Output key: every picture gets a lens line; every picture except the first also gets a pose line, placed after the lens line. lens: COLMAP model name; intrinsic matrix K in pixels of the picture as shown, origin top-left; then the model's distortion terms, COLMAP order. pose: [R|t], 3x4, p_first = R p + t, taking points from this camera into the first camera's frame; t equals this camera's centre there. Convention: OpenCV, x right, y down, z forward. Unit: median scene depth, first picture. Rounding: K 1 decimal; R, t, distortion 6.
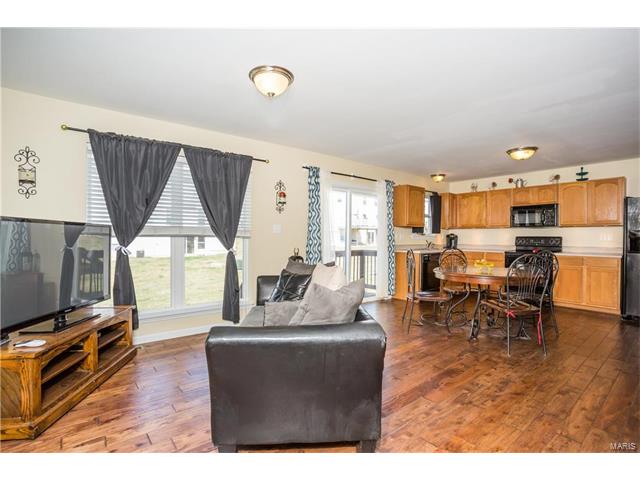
lens RADIAL K [[322.2, 0, 317.4], [0, 322.2, 238.4], [0, 0, 1]] dist [-0.053014, 0.038062]
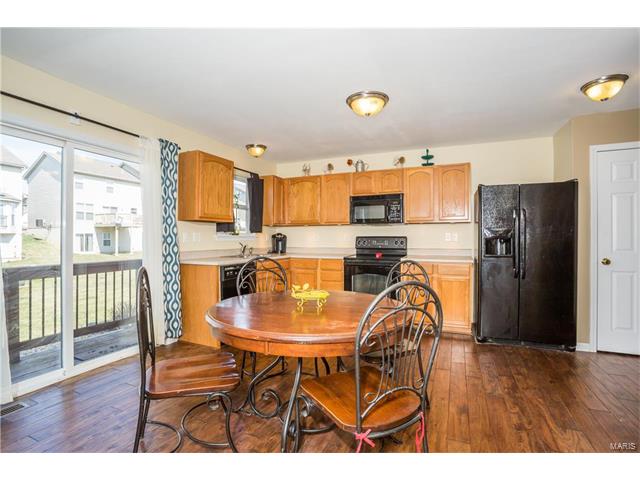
lens RADIAL K [[322.2, 0, 317.4], [0, 322.2, 238.4], [0, 0, 1]] dist [-0.053014, 0.038062]
pose [[0.896805, -0.006310, 0.442380, 0.204933], [0.007815, 0.999968, -0.001579, -0.001100], [-0.442356, 0.004873, 0.896826, 0.356656]]
